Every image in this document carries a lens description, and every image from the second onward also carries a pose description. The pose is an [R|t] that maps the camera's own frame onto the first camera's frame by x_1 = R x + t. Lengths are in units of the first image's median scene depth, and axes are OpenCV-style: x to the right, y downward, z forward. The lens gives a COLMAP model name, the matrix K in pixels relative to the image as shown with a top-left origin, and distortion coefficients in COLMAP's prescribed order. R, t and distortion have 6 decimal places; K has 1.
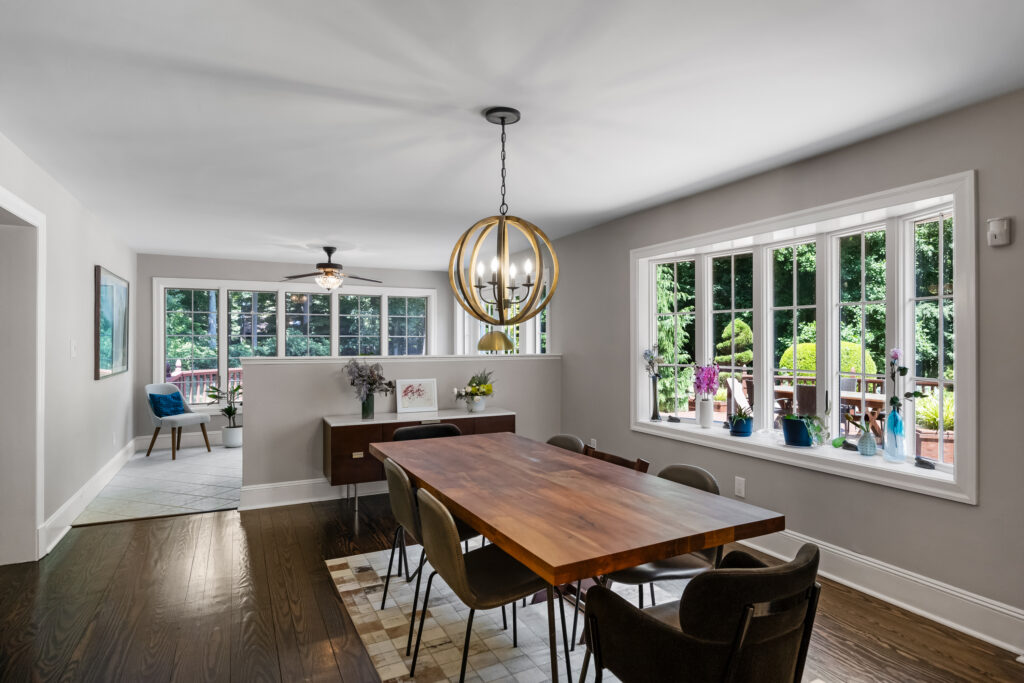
lens RADIAL K [[548.1, 0, 519.0], [0, 548.1, 346.6], [0, 0, 1]] dist [-0.007526, -0.001663]
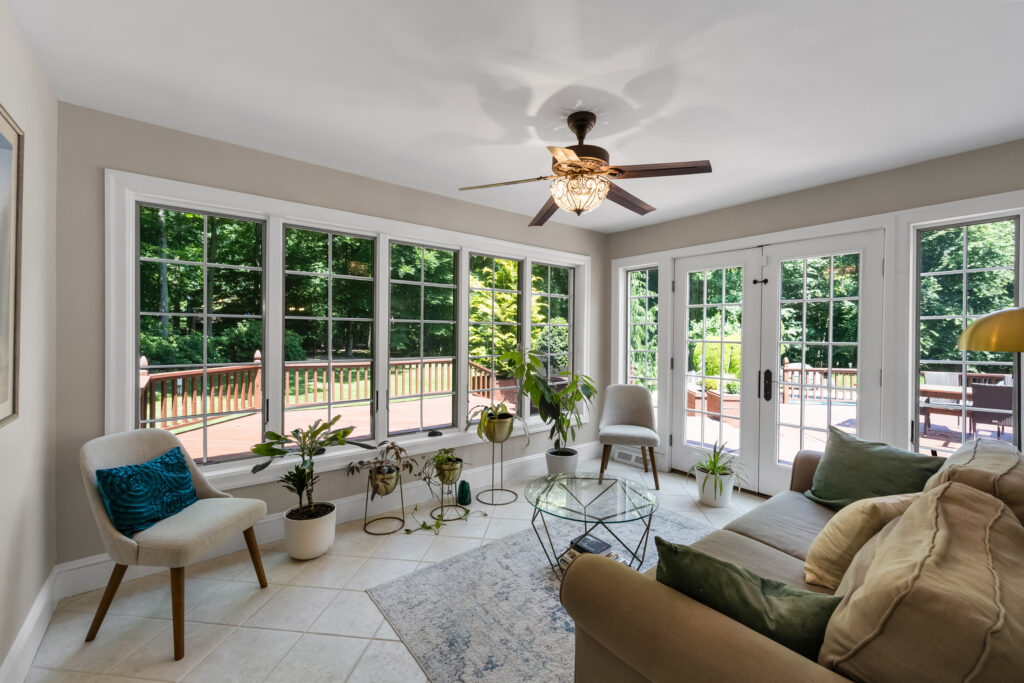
lens RADIAL K [[419.7, 0, 510.5], [0, 419.7, 340.7], [0, 0, 1]] dist [-0.002560, -0.000234]
pose [[0.980639, 0.005146, 0.195757, -0.437251], [-0.006436, 0.999962, 0.005953, -0.003000], [-0.195719, -0.007098, 0.980634, 0.637840]]
